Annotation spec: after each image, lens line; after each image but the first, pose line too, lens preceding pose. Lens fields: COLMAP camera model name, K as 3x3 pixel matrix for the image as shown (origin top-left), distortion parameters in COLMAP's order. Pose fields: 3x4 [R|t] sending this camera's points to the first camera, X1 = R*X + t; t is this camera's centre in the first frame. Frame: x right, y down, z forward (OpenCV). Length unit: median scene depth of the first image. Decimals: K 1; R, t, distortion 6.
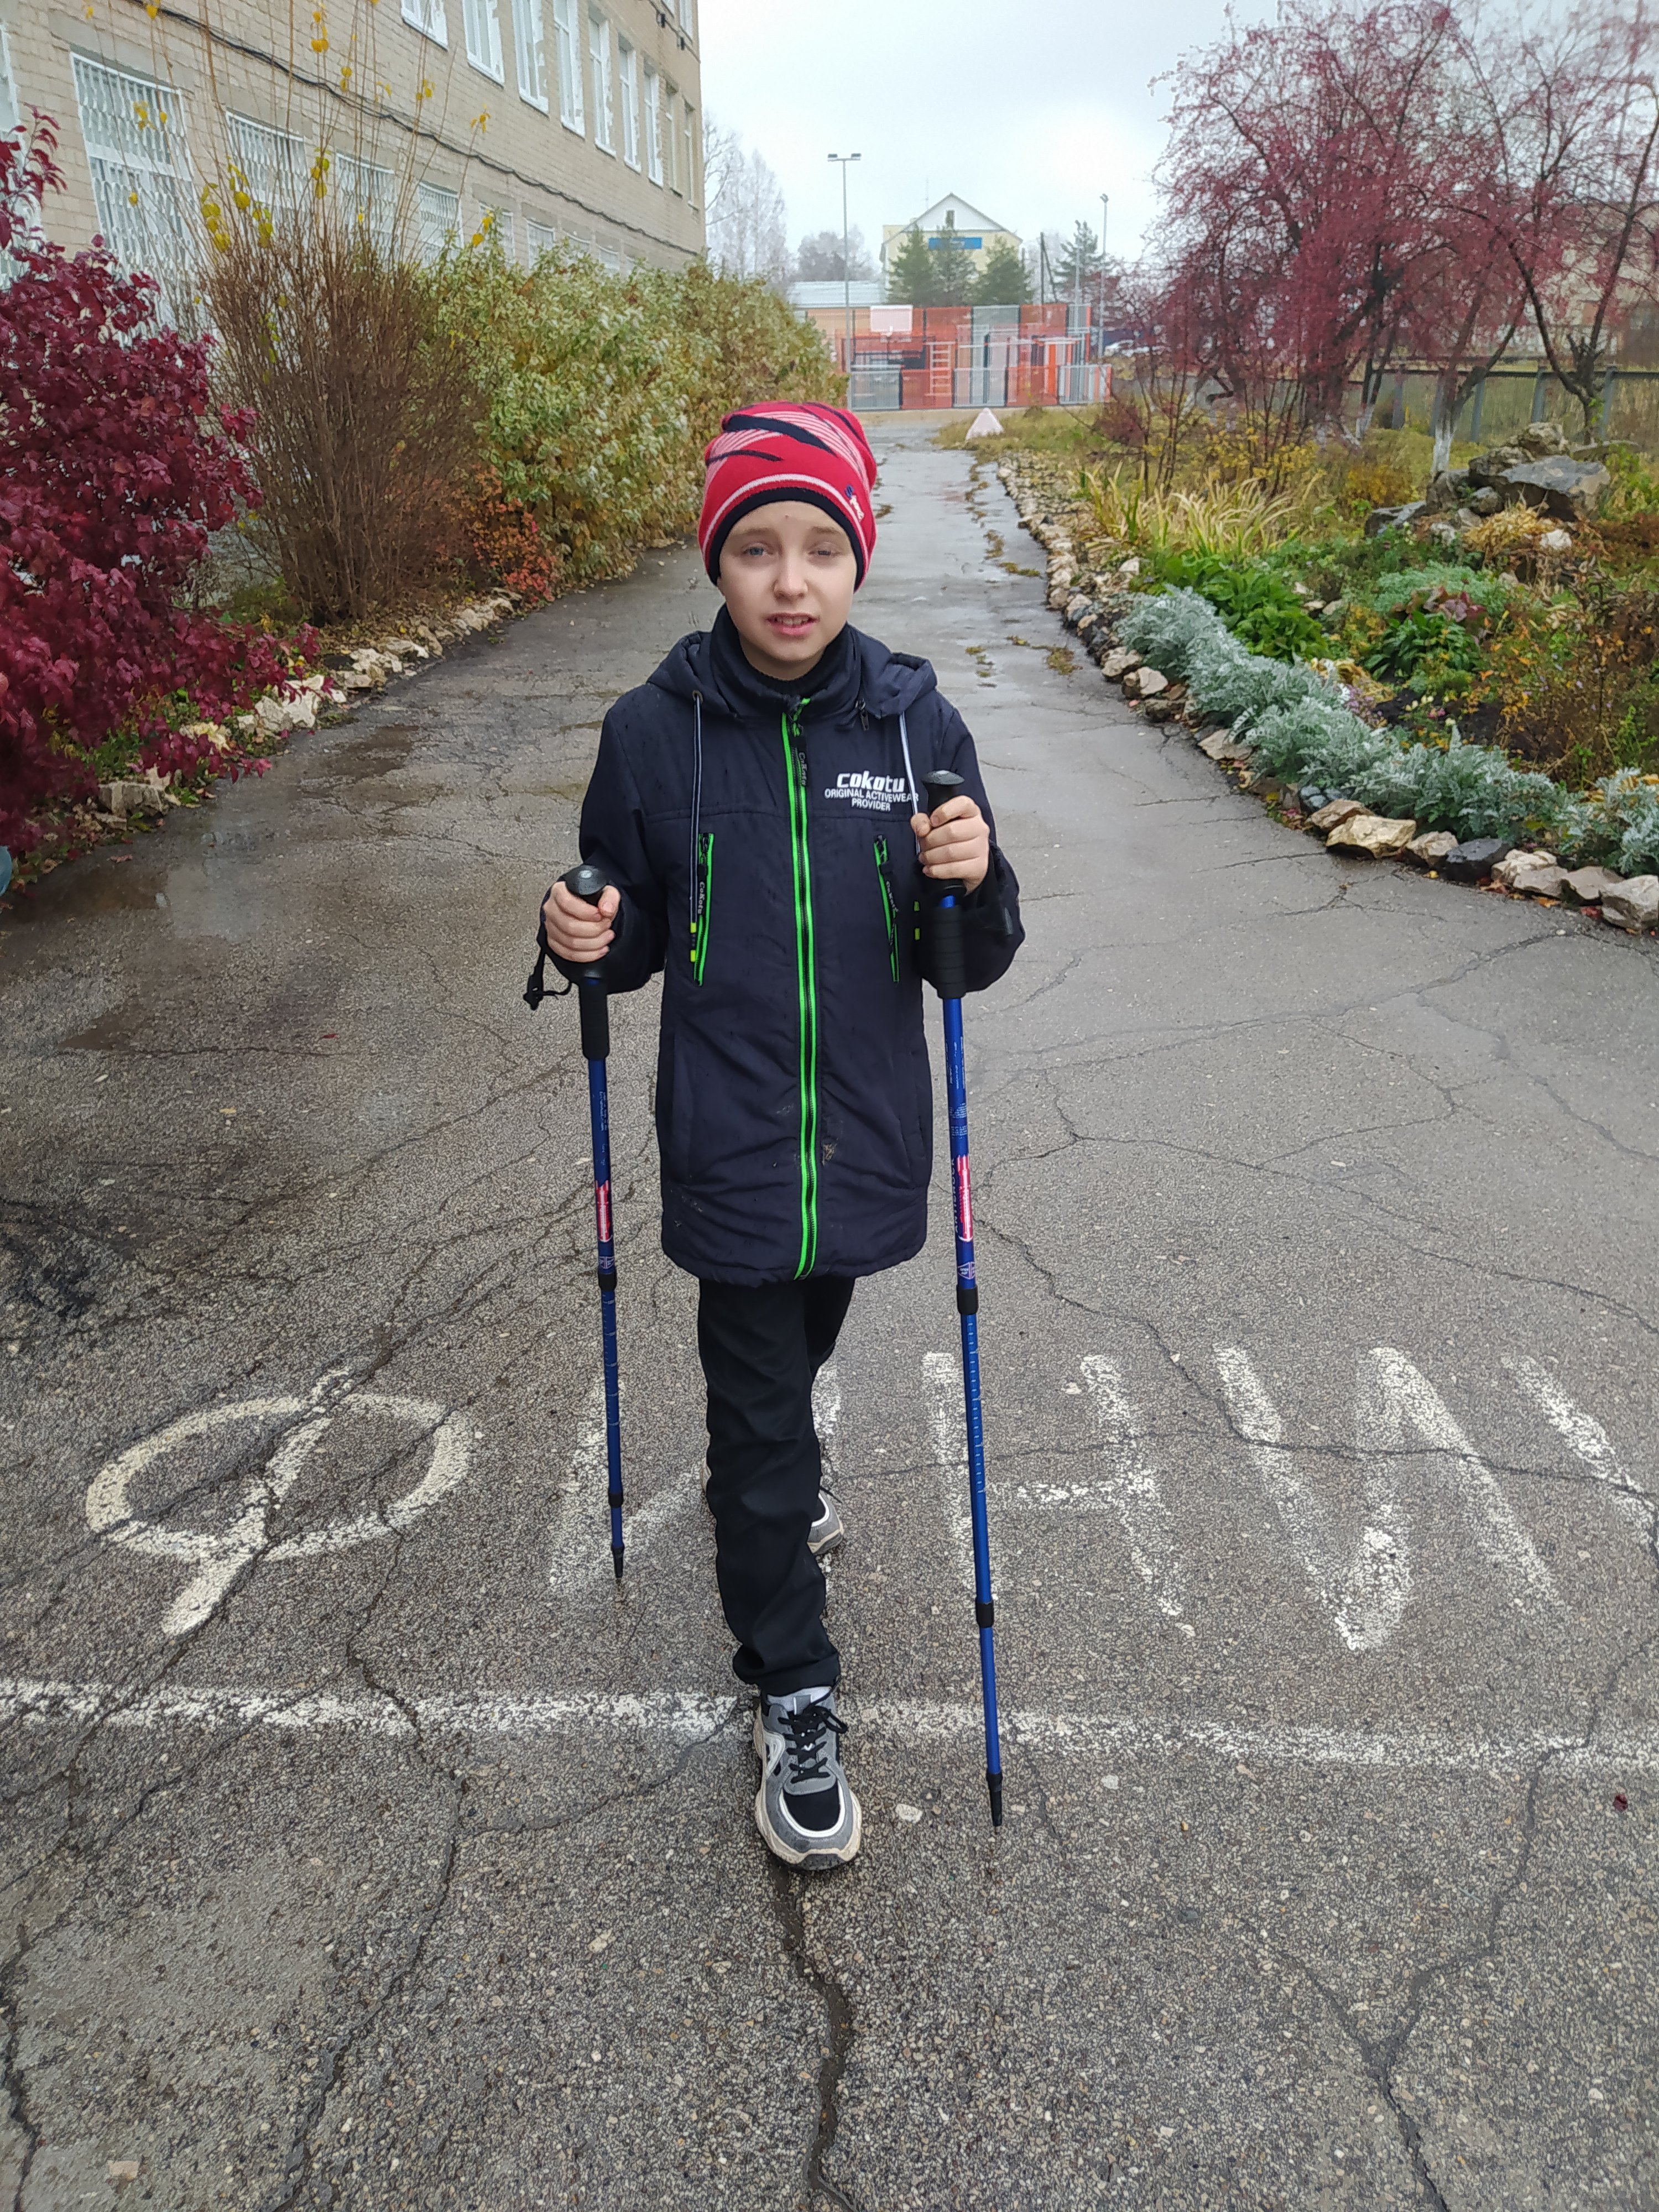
lens RADIAL K [[1665.3, 0, 809.7], [0, 1665.3, 1098.2], [0, 0, 1]] dist [0.128115, -0.204267]
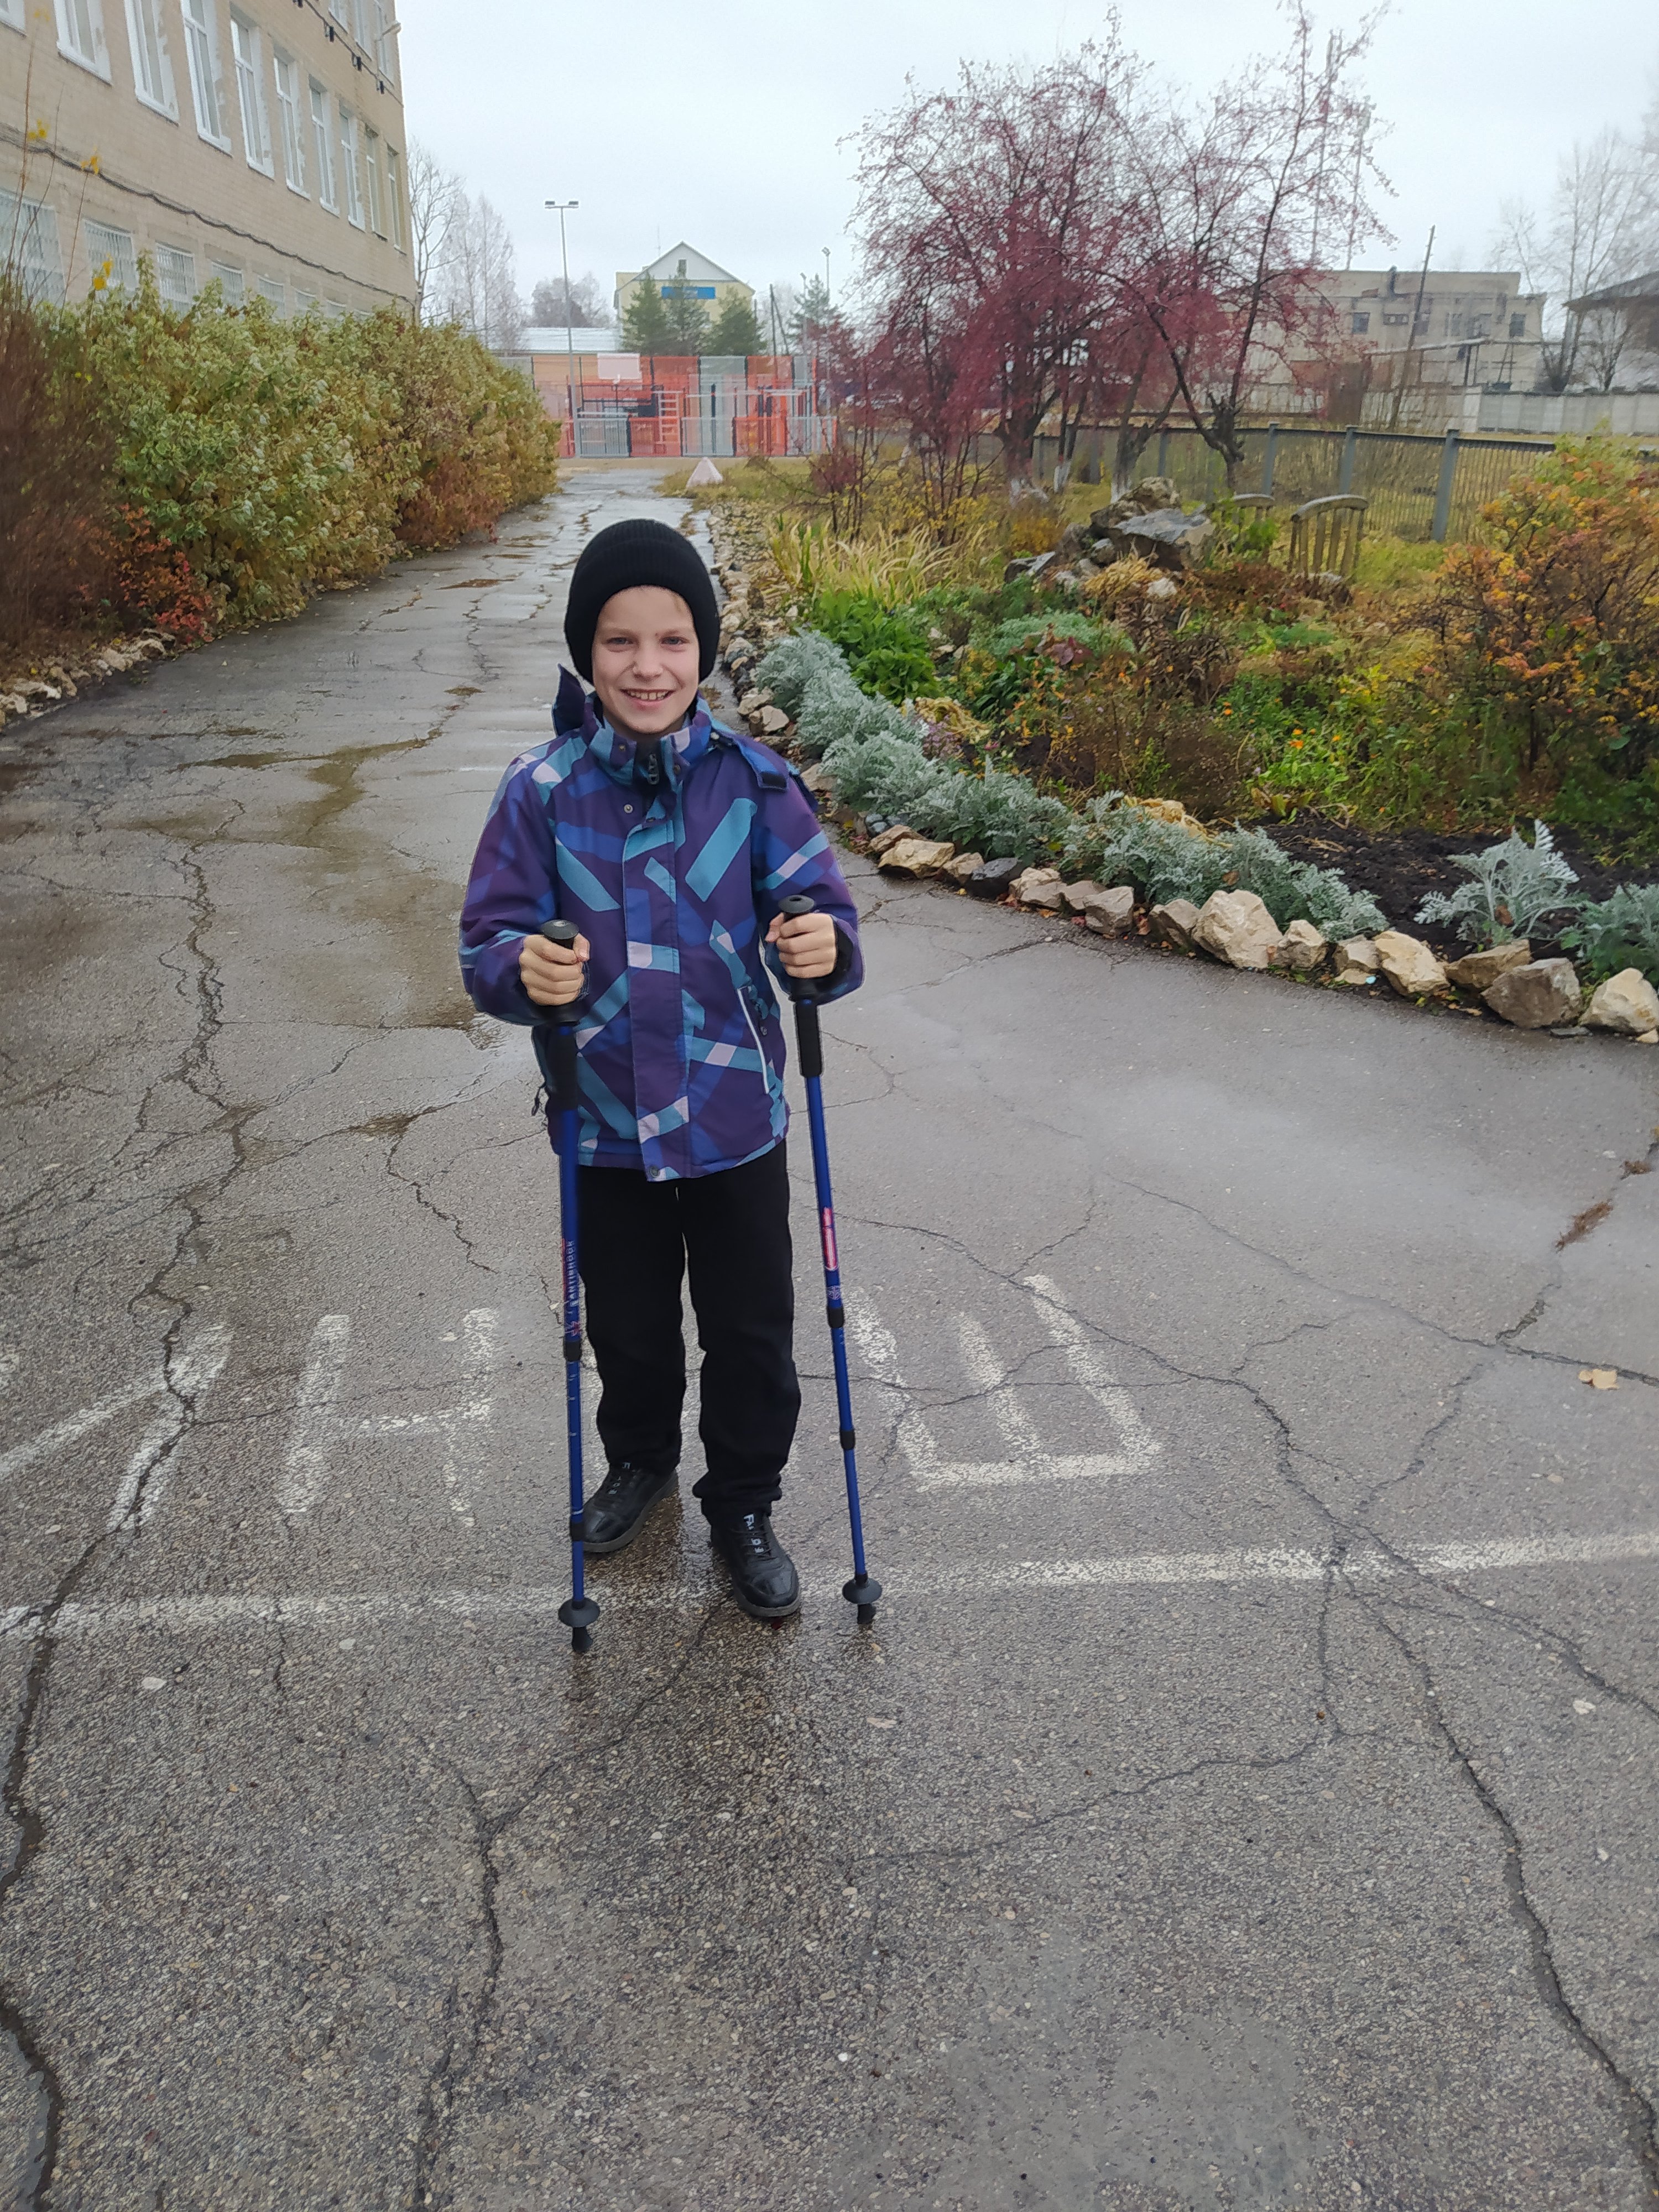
lens RADIAL K [[1687.8, 0, 822.9], [0, 1687.8, 1146.8], [0, 0, 1]] dist [0.113308, -0.187476]
pose [[0.991549, -0.037815, 0.124102, 0.120665], [0.038328, 0.999264, -0.001747, 0.026820], [-0.123945, 0.006489, 0.992268, -0.063319]]
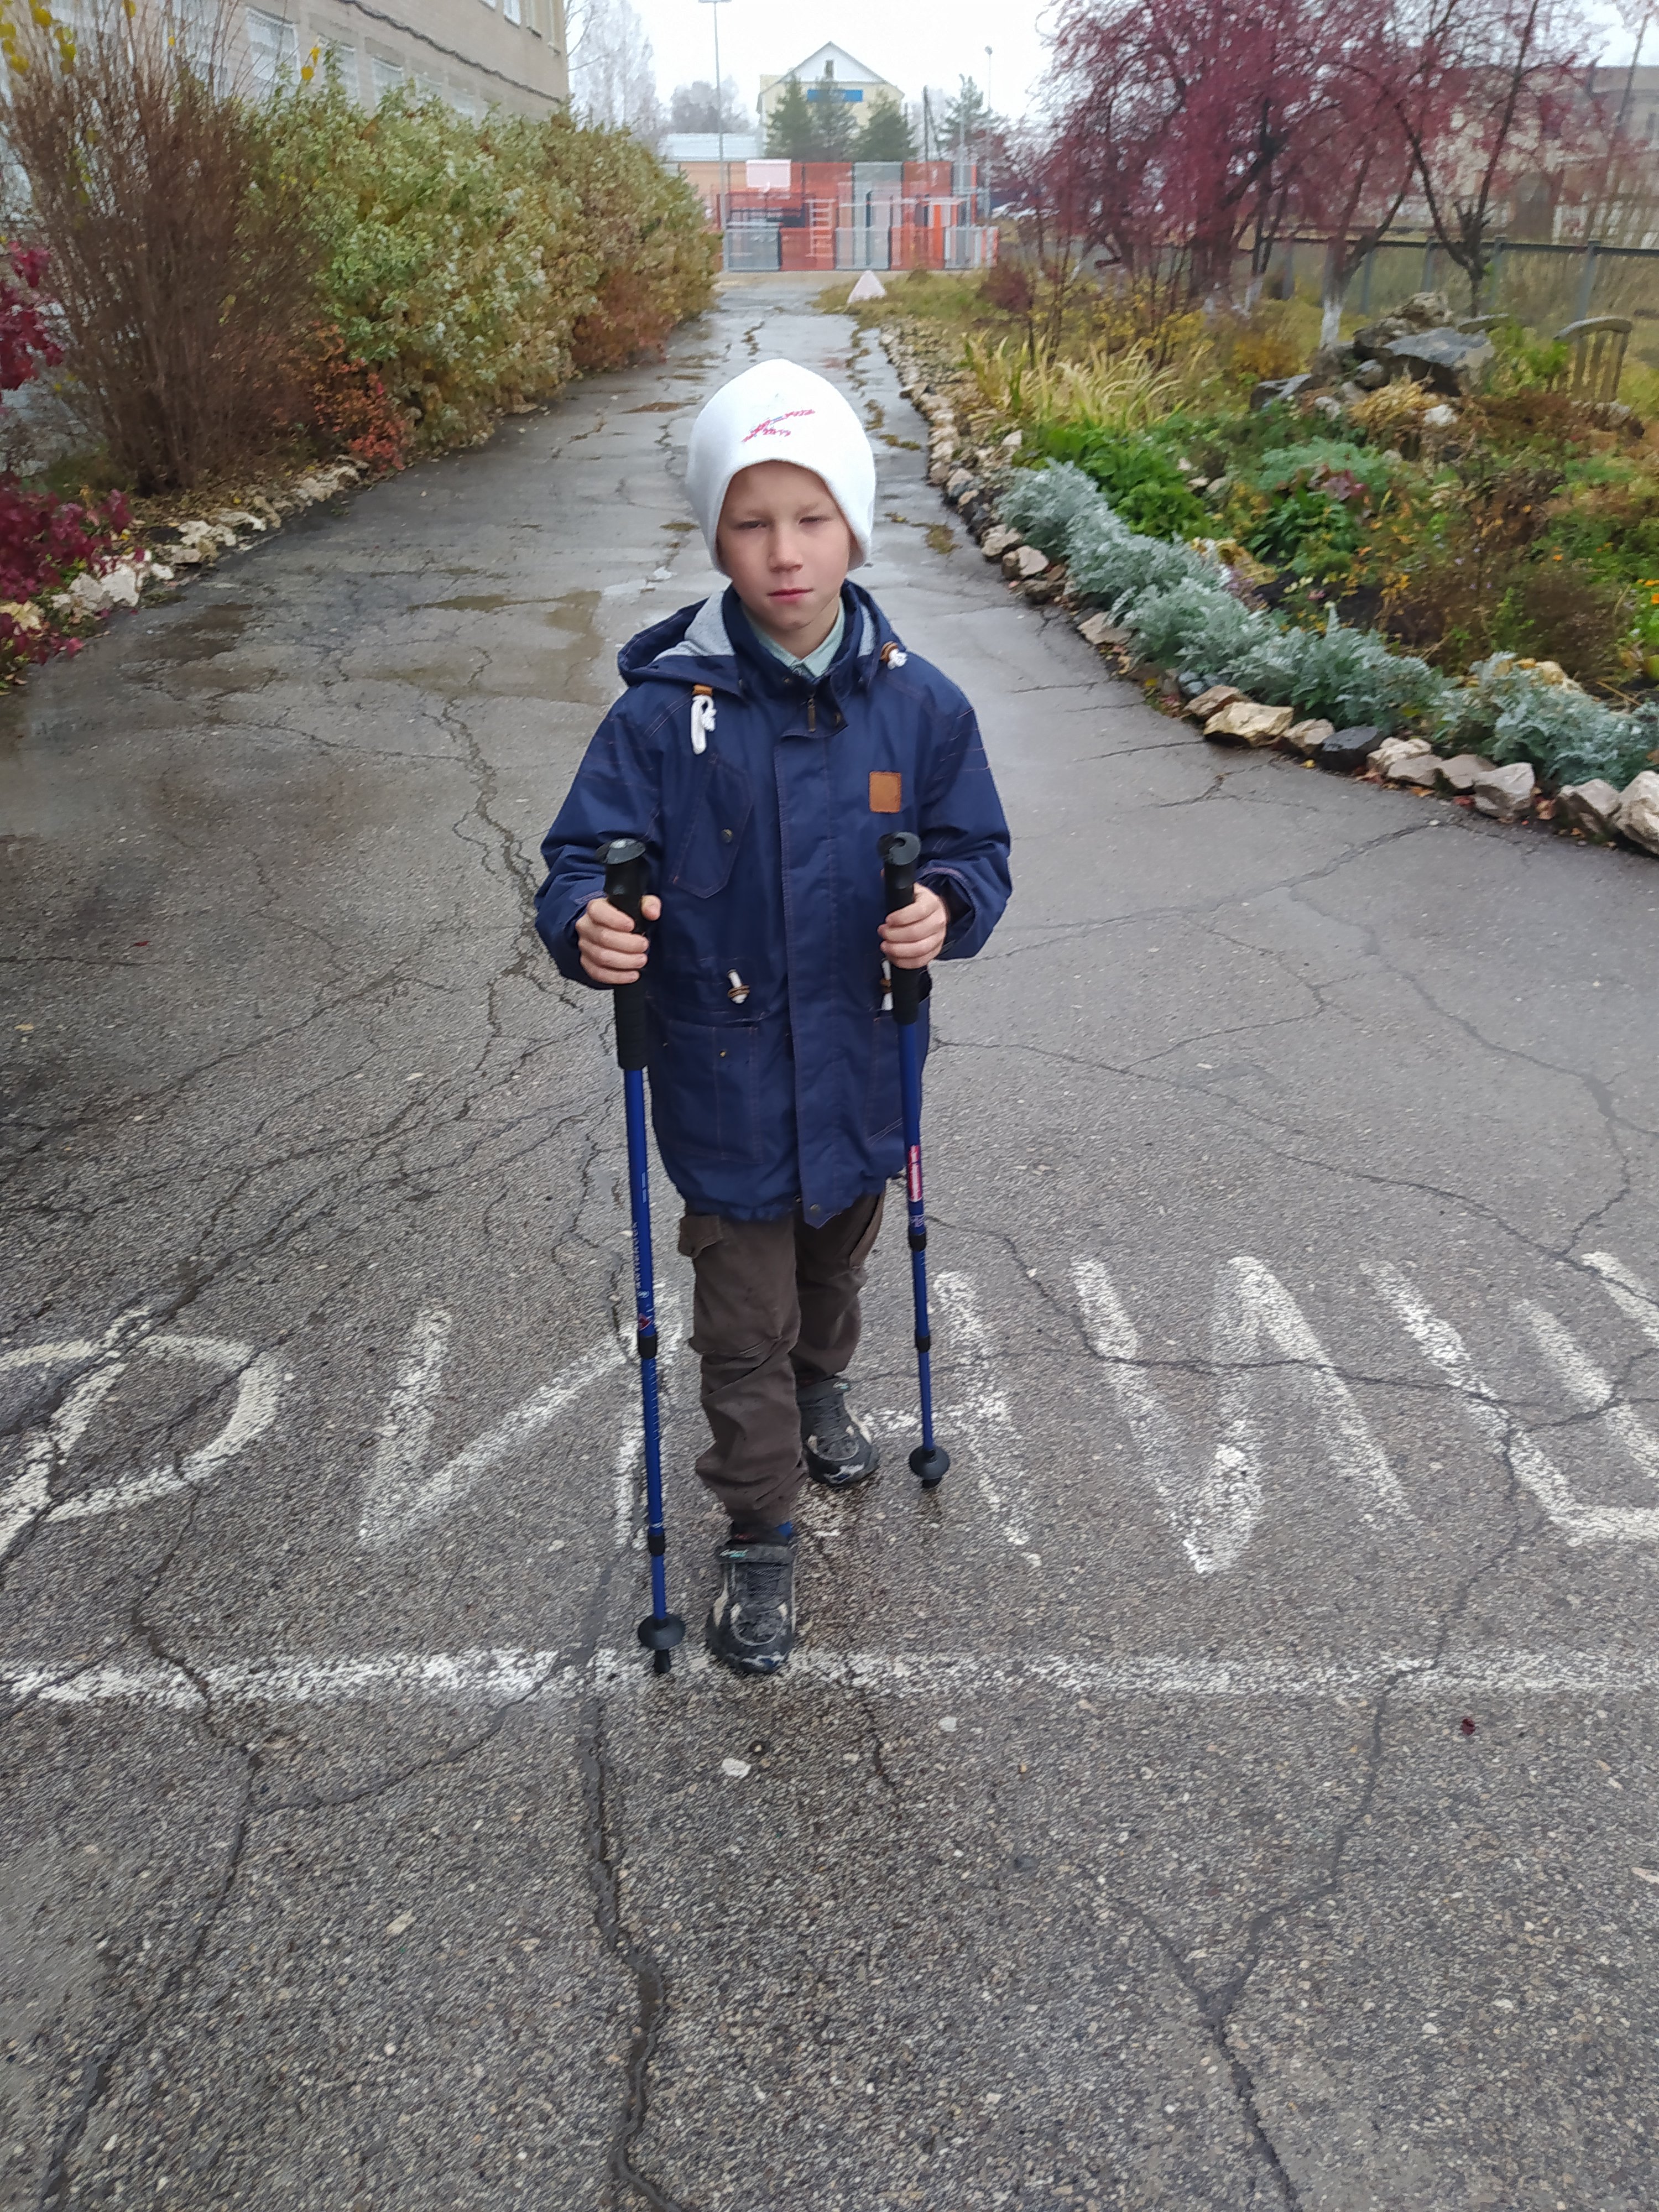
lens RADIAL K [[1689.7, 0, 823.5], [0, 1689.7, 1104.6], [0, 0, 1]] dist [0.119118, -0.194686]
pose [[0.997489, -0.018329, 0.068403, 0.015709], [0.013923, 0.997830, 0.064351, -0.002831], [-0.069434, -0.063237, 0.995580, 0.021492]]
